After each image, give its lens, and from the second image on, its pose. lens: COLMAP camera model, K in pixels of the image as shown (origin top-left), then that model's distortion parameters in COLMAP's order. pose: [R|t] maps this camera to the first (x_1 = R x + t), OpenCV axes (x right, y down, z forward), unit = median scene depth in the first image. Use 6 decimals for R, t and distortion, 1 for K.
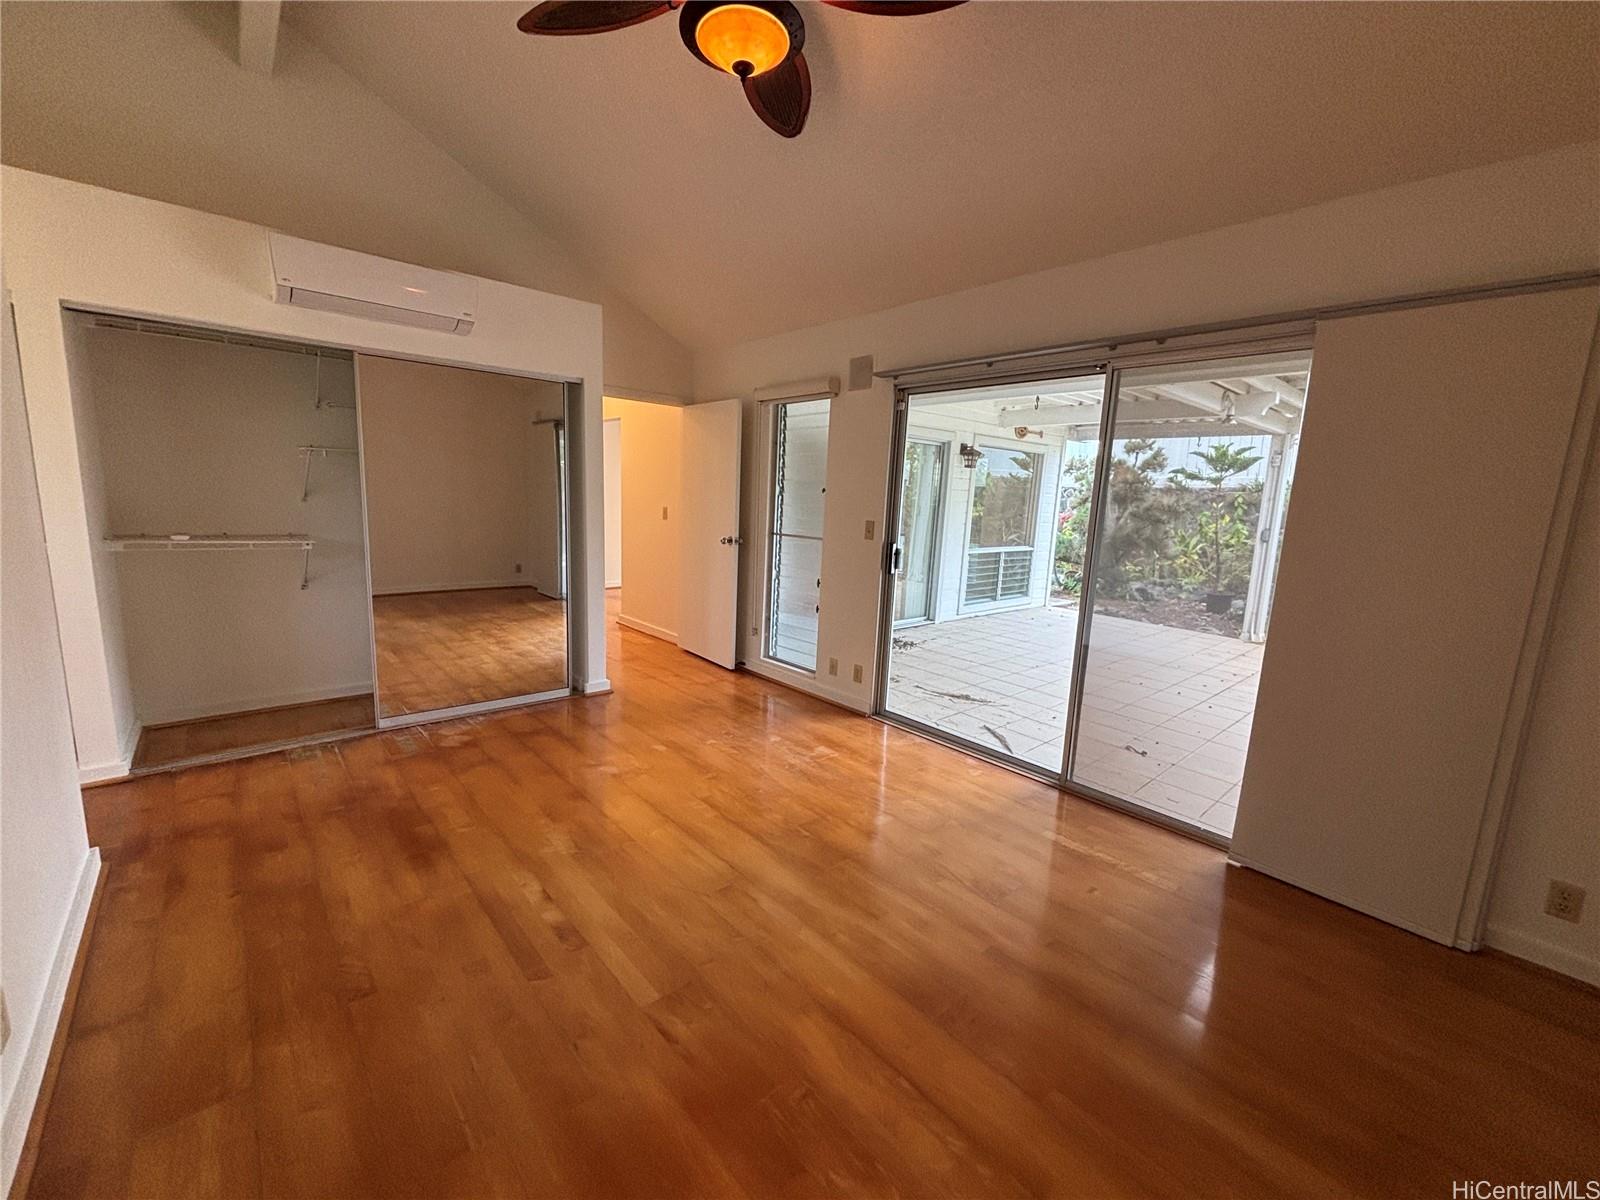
lens RADIAL K [[653.9, 0, 800.0], [0, 653.9, 600.0], [0, 0, 1]] dist [-0.000032, -0.000008]
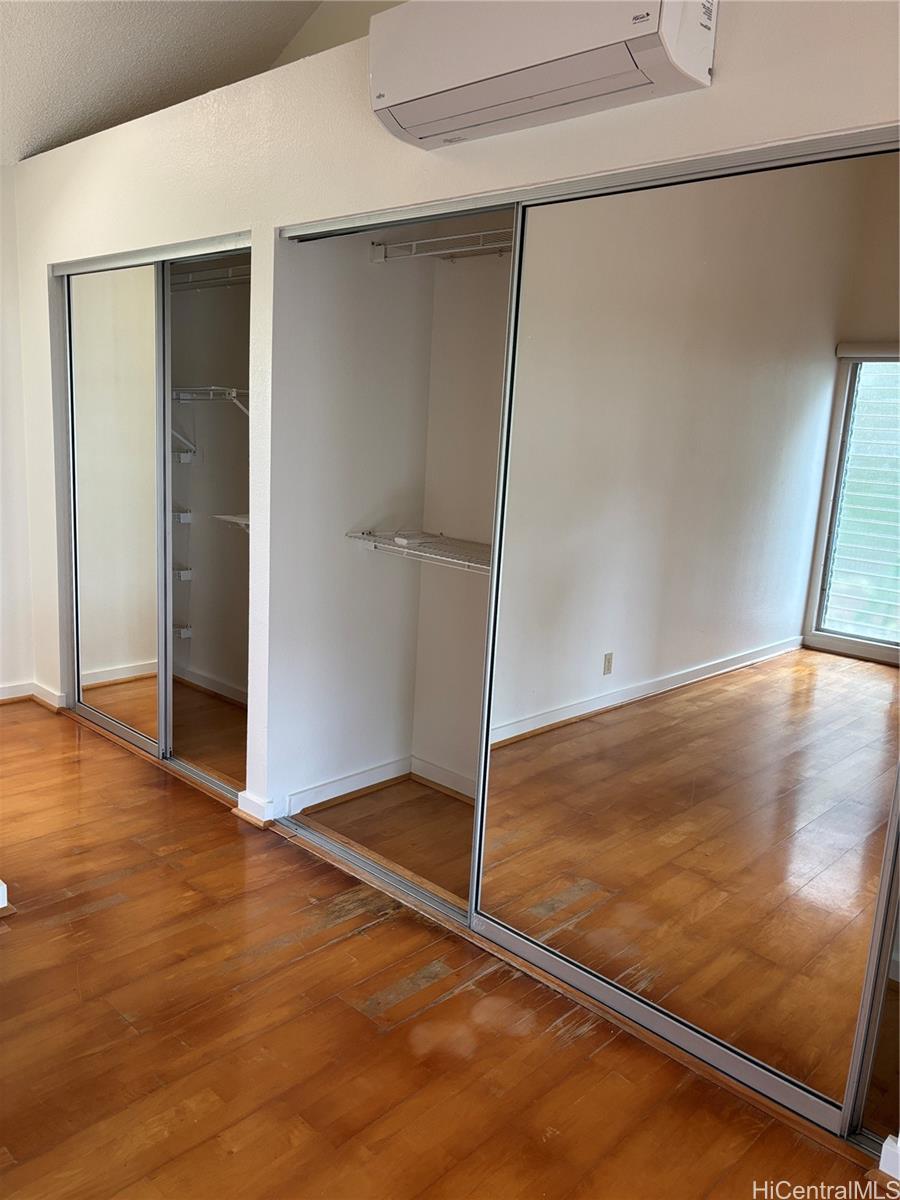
lens RADIAL K [[915.2, 0, 450.0], [0, 915.2, 600.0], [0, 0, 1]] dist [-0.004447, -0.002429]
pose [[0.082602, 0.153939, -0.984622, 0.042808], [-0.212178, 0.968062, 0.133550, -0.164165], [0.973734, 0.197884, 0.112626, 0.900530]]
